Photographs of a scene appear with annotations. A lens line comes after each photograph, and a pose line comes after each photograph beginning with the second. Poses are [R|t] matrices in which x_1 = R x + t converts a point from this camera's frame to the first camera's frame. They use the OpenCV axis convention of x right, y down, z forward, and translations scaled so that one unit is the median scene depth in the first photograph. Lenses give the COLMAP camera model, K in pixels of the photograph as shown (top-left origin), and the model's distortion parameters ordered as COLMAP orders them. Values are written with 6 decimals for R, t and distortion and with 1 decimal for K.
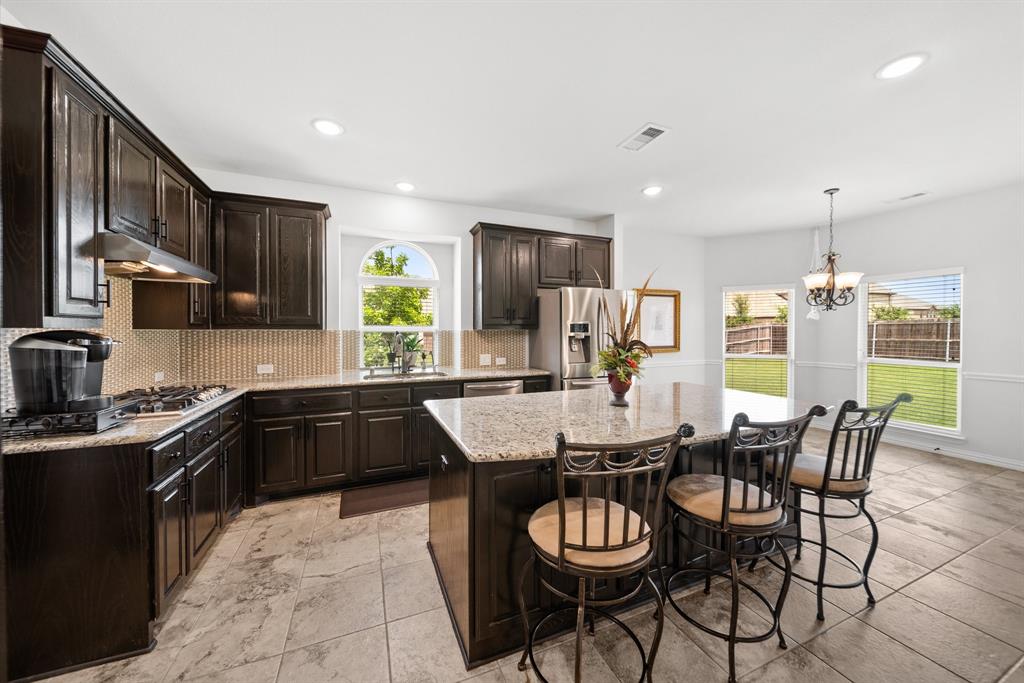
lens RADIAL K [[367.3, 0, 515.4], [0, 367.3, 333.1], [0, 0, 1]] dist [-0.000683, -0.000078]
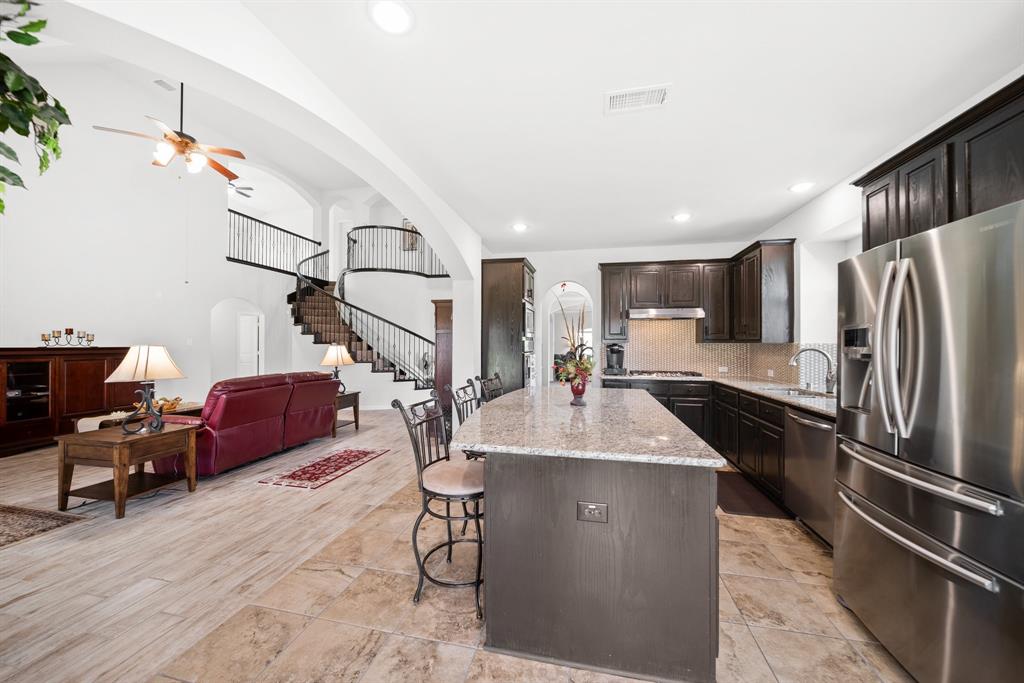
lens RADIAL K [[361.4, 0, 512.6], [0, 361.4, 343.0], [0, 0, 1]] dist [0.000451, -0.002006]
pose [[-0.579992, -0.003984, -0.814613, 0.813005], [-0.007617, 0.999971, 0.000533, -0.003576], [0.814587, 0.006514, -0.580005, 0.891843]]
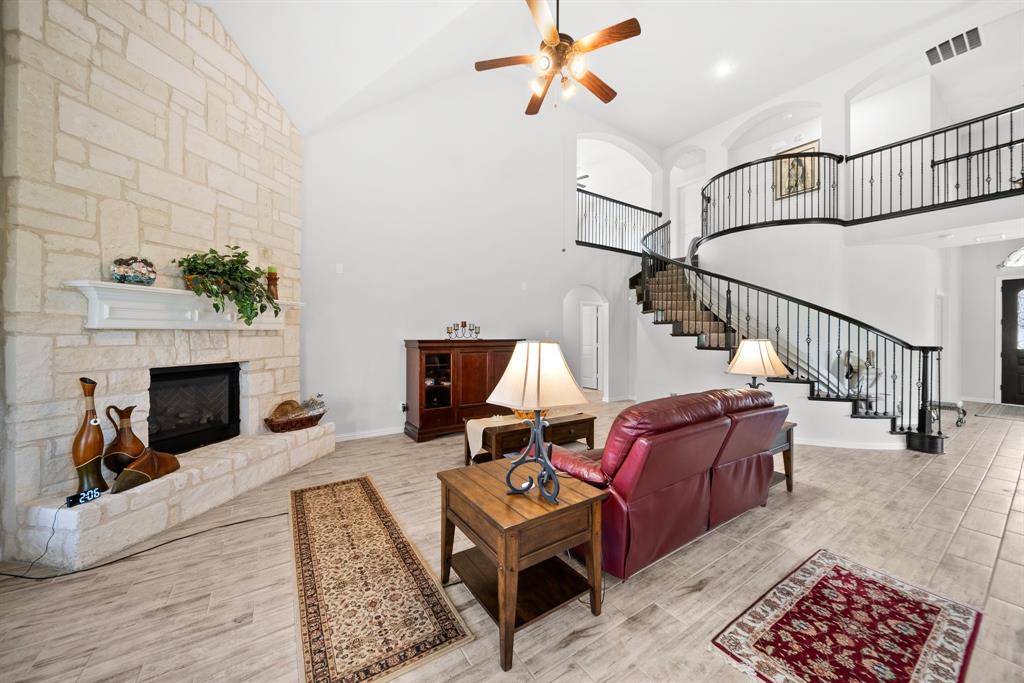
lens RADIAL K [[362.4, 0, 513.1], [0, 362.4, 335.2], [0, 0, 1]] dist [-0.002215, -0.000502]
pose [[-0.984355, -0.001281, -0.176193, 0.739335], [-0.002713, 0.999965, 0.007889, -0.002769], [0.176177, 0.008243, -0.984324, 0.193979]]
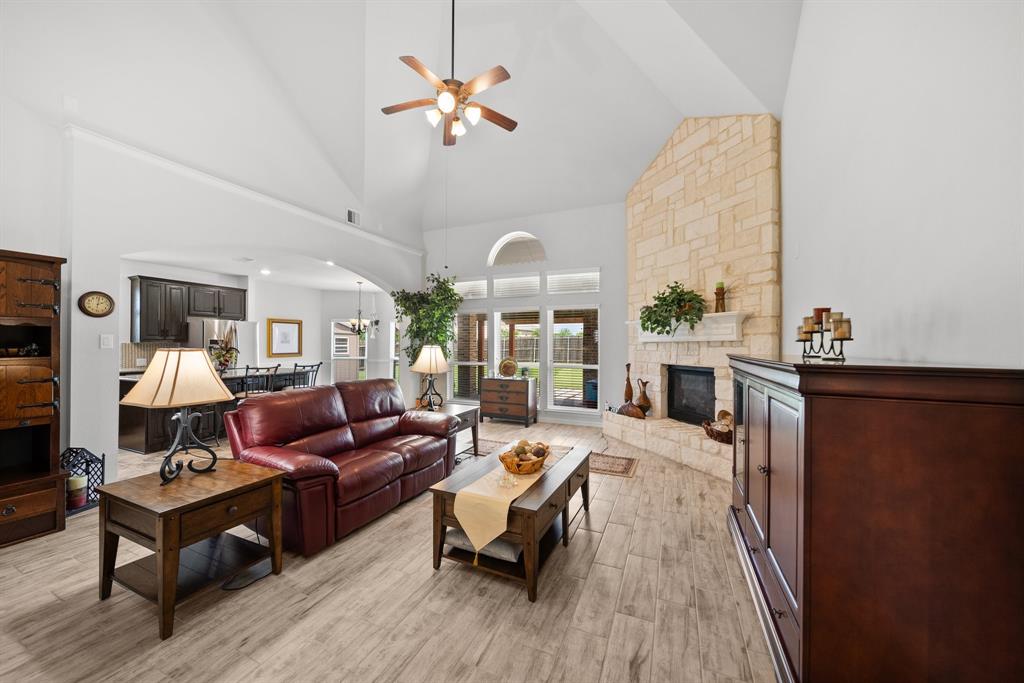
lens RADIAL K [[361.4, 0, 512.6], [0, 361.4, 343.0], [0, 0, 1]] dist [0.000451, -0.002006]
pose [[0.730883, 0.005902, 0.682477, 0.024135], [0.000478, 0.999958, -0.009160, 0.007950], [-0.682503, 0.007021, 0.730850, -1.291507]]
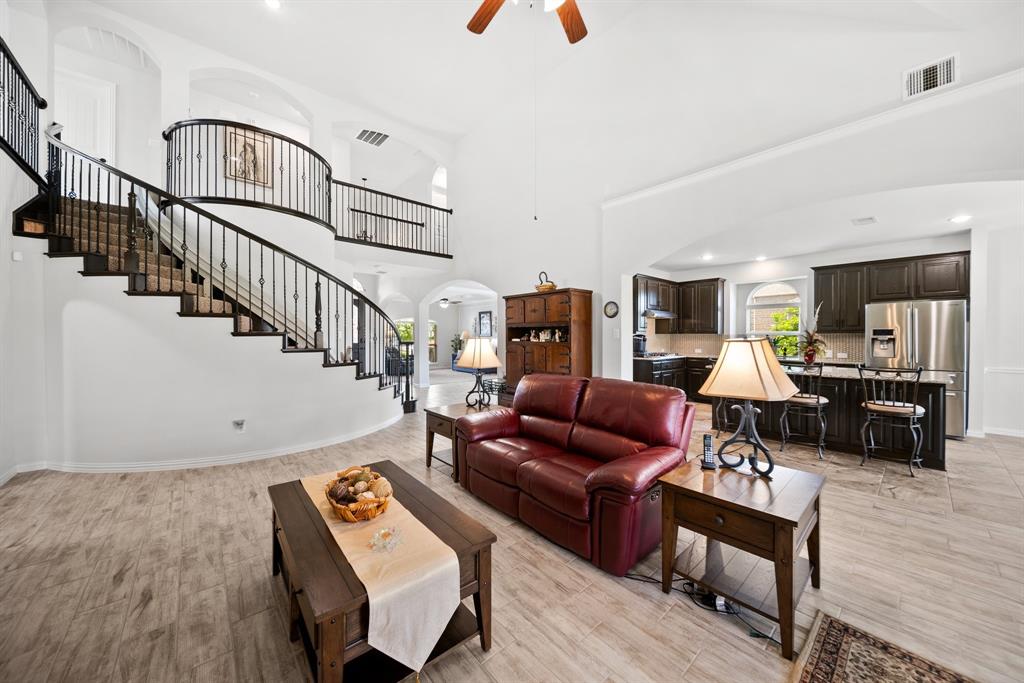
lens RADIAL K [[362.4, 0, 513.1], [0, 362.4, 335.2], [0, 0, 1]] dist [-0.002215, -0.000502]
pose [[0.312289, 0.001678, -0.949986, 1.031482], [-0.005508, 0.999985, -0.000044, 0.004565], [0.949971, 0.005247, 0.312294, -0.764719]]
